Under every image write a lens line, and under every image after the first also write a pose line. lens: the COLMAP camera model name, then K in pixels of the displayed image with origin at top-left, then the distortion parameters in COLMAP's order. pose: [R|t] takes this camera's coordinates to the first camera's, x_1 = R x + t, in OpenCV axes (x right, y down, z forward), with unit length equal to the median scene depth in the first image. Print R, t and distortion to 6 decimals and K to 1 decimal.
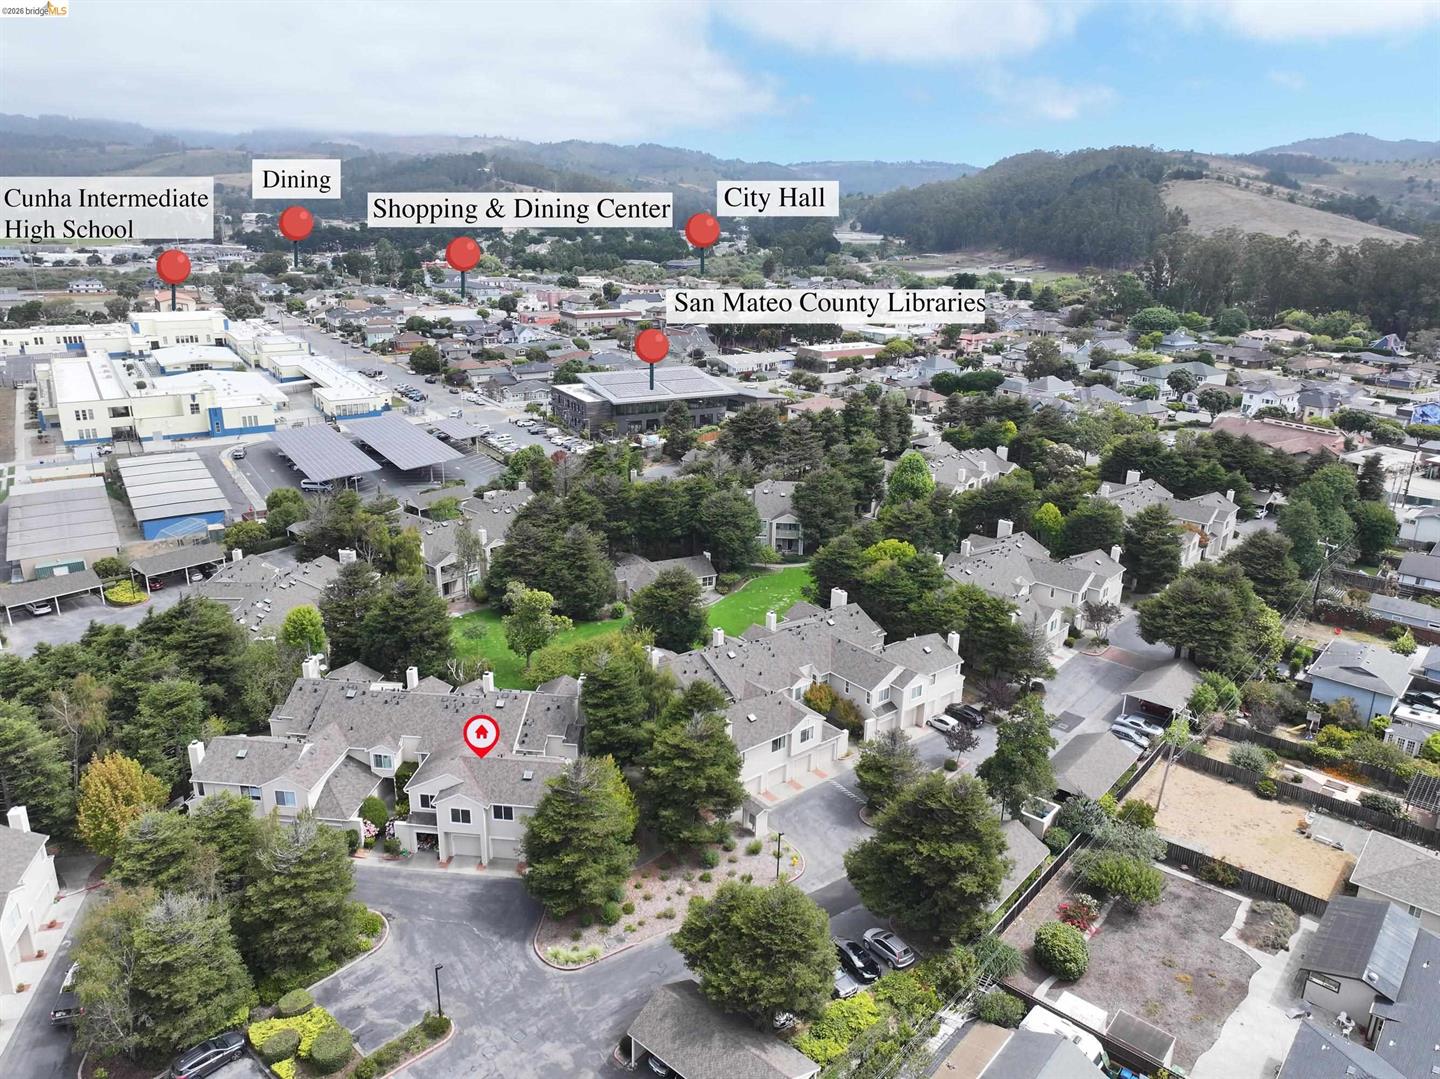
lens RADIAL K [[994.5, 0, 720.0], [0, 994.5, 539.5], [0, 0, 1]] dist [0.011205, 0.001237]
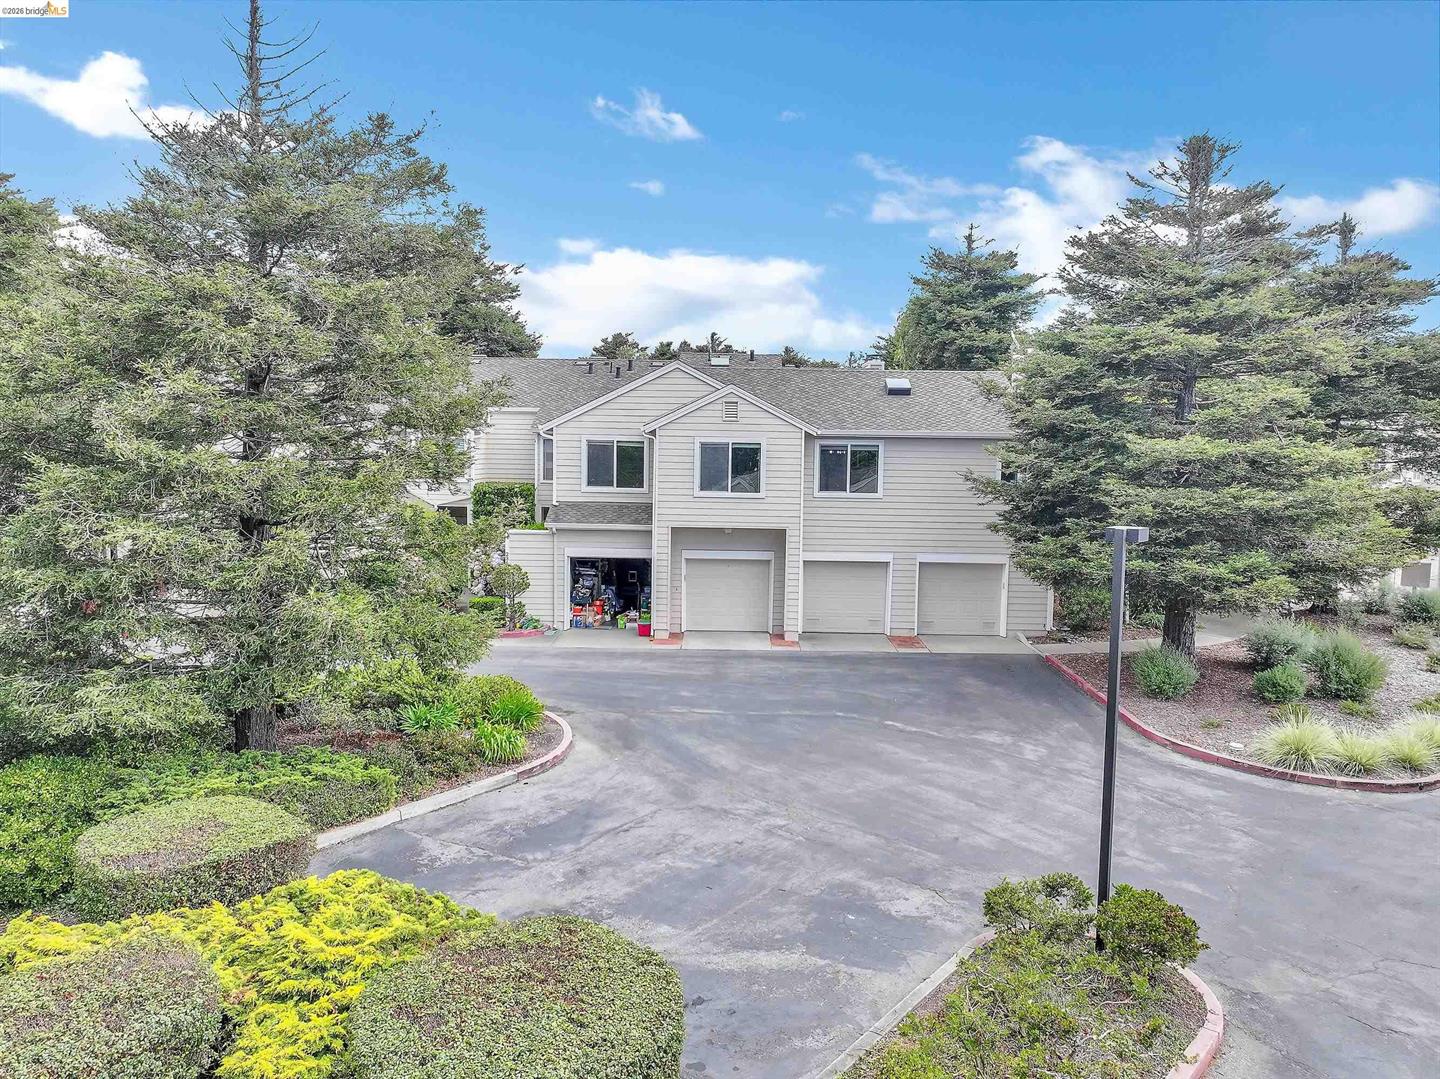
lens RADIAL K [[994.5, 0, 720.0], [0, 994.5, 539.5], [0, 0, 1]] dist [0.011205, 0.001237]
pose [[0.994573, -0.005206, 0.103910, -0.265757], [0.029436, 0.972022, -0.233039, 0.337203], [-0.099790, 0.234833, 0.966900, 0.615619]]
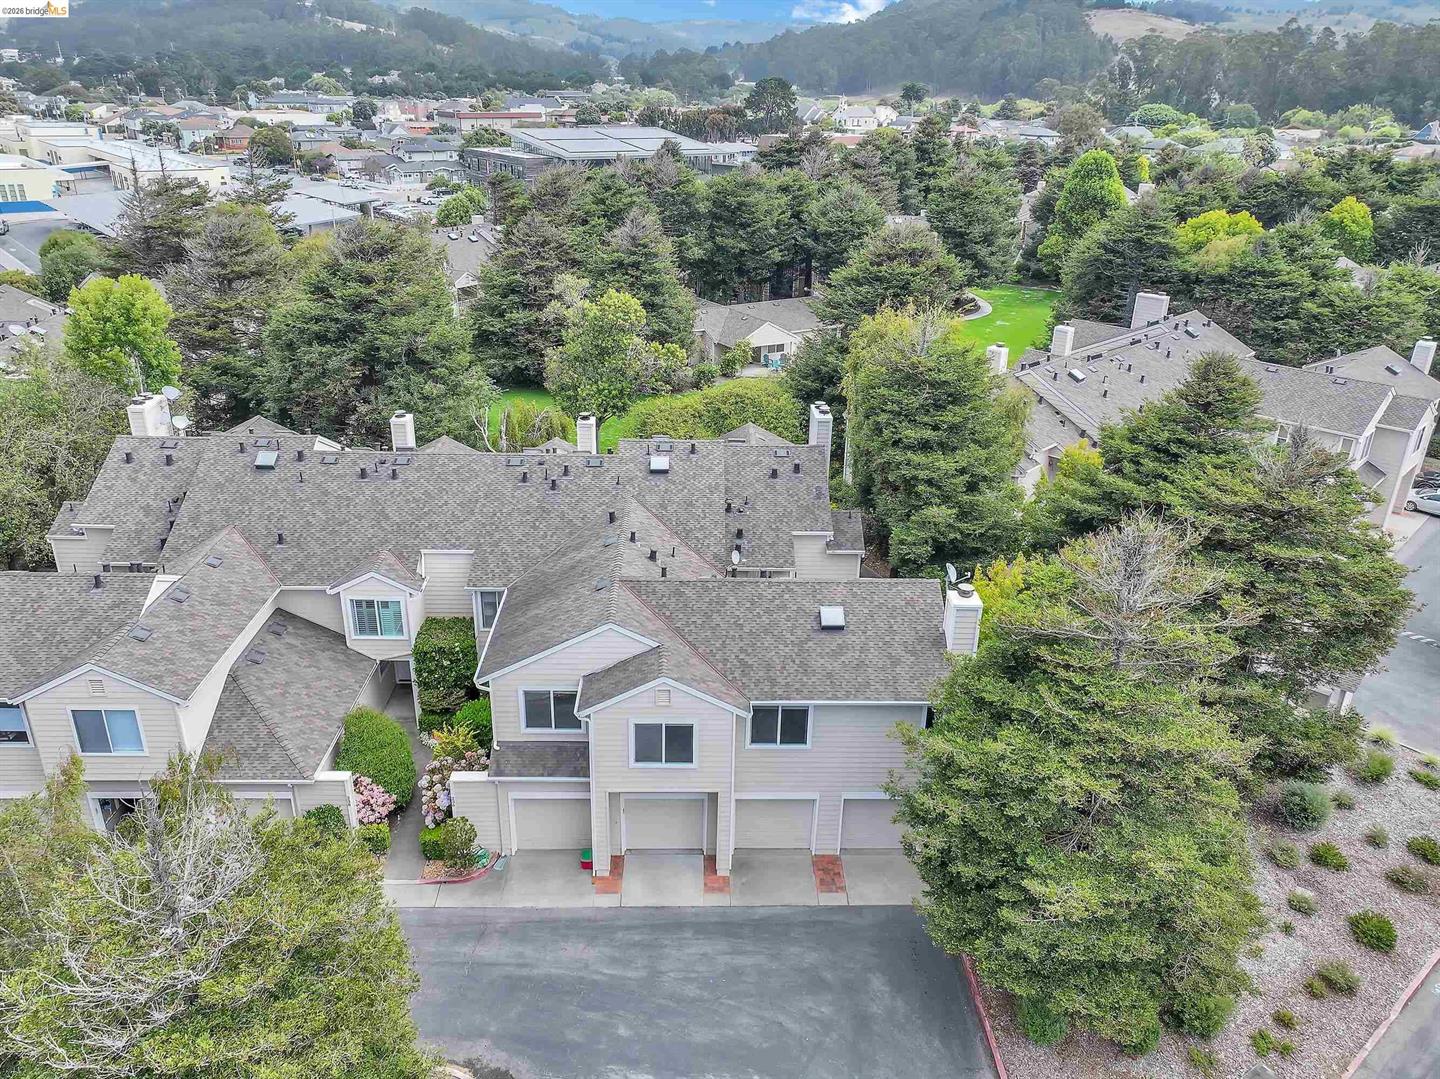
lens RADIAL K [[1019.8, 0, 720.0], [0, 1019.8, 539.5], [0, 0, 1]] dist [-0.003159, 0.000370]
pose [[0.990127, -0.050681, 0.130689, -0.252708], [0.038178, 0.994604, 0.096464, 0.156967], [-0.134873, -0.090522, 0.986719, 0.590576]]
